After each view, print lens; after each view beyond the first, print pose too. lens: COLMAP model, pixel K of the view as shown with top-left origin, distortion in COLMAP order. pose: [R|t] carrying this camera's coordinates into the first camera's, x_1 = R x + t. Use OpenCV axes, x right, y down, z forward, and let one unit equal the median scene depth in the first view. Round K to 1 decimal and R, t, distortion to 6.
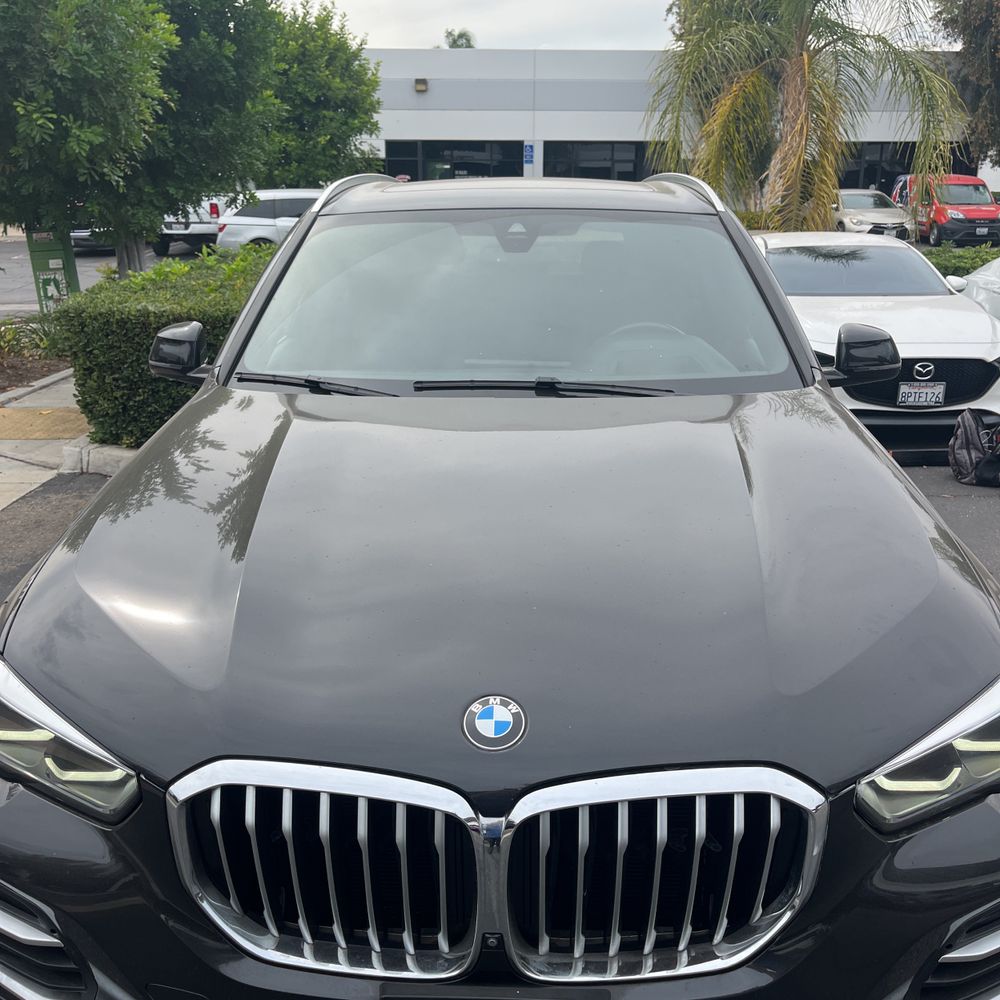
lens RADIAL K [[1019.4, 0, 499.5], [0, 1019.4, 496.7], [0, 0, 1]] dist [0.019517, 0.000000]
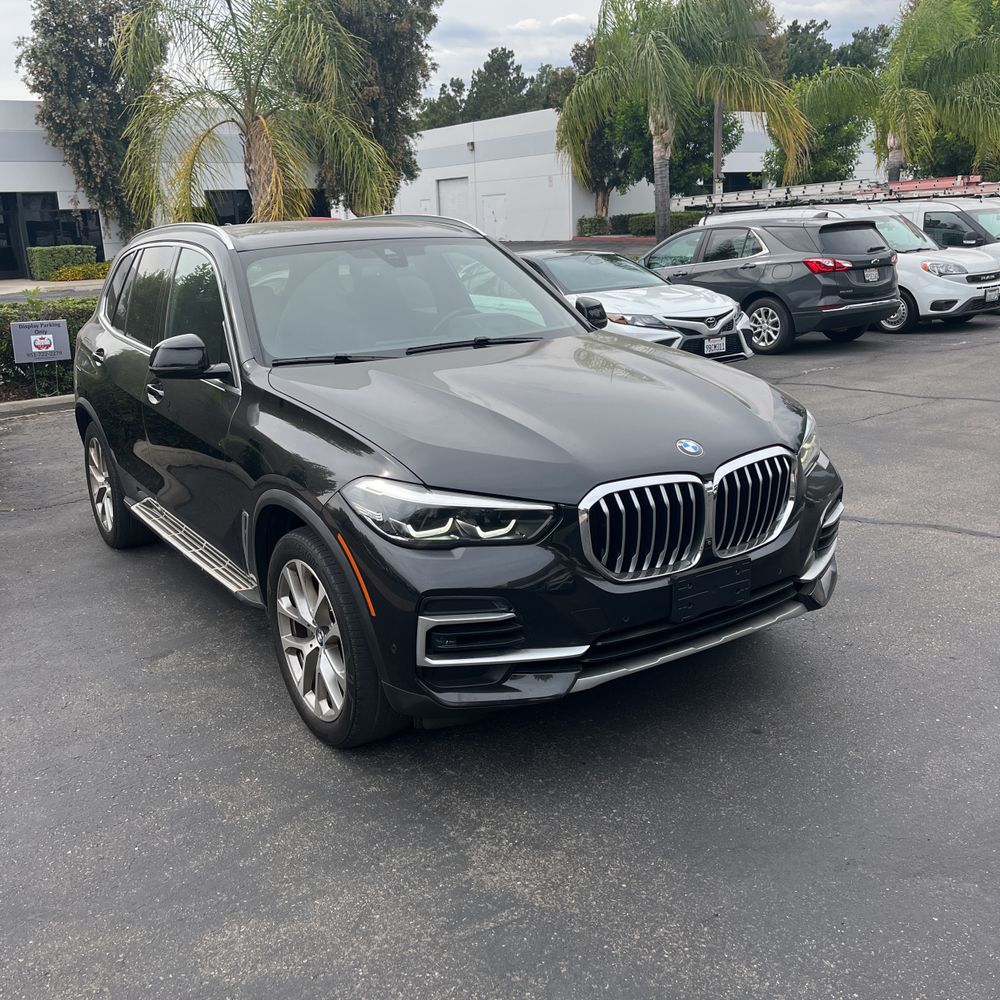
lens RADIAL K [[1019.4, 0, 481.1], [0, 1019.4, 502.5], [0, 0, 1]] dist [0.019517, 0.000000]
pose [[0.826275, -0.184935, 0.532042, -0.272556], [0.204928, 0.978533, 0.021875, 0.033310], [-0.524666, 0.090956, 0.846435, -0.110199]]
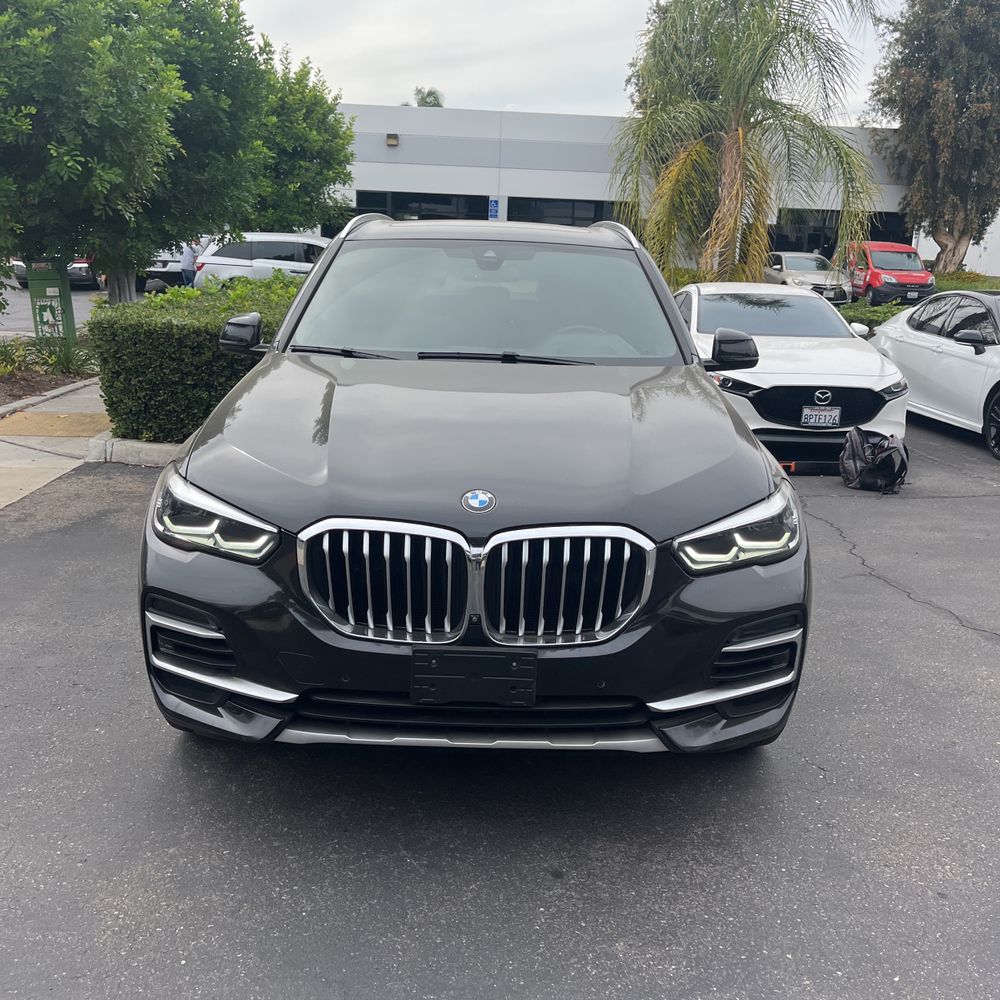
lens RADIAL K [[1019.4, 0, 502.2], [0, 1019.4, 506.3], [0, 0, 1]] dist [0.019517, 0.000000]
pose [[0.998720, 0.024023, 0.044514, -0.007480], [-0.022206, 0.998917, -0.040888, 0.051828], [-0.045448, 0.039847, 0.998172, -0.142422]]
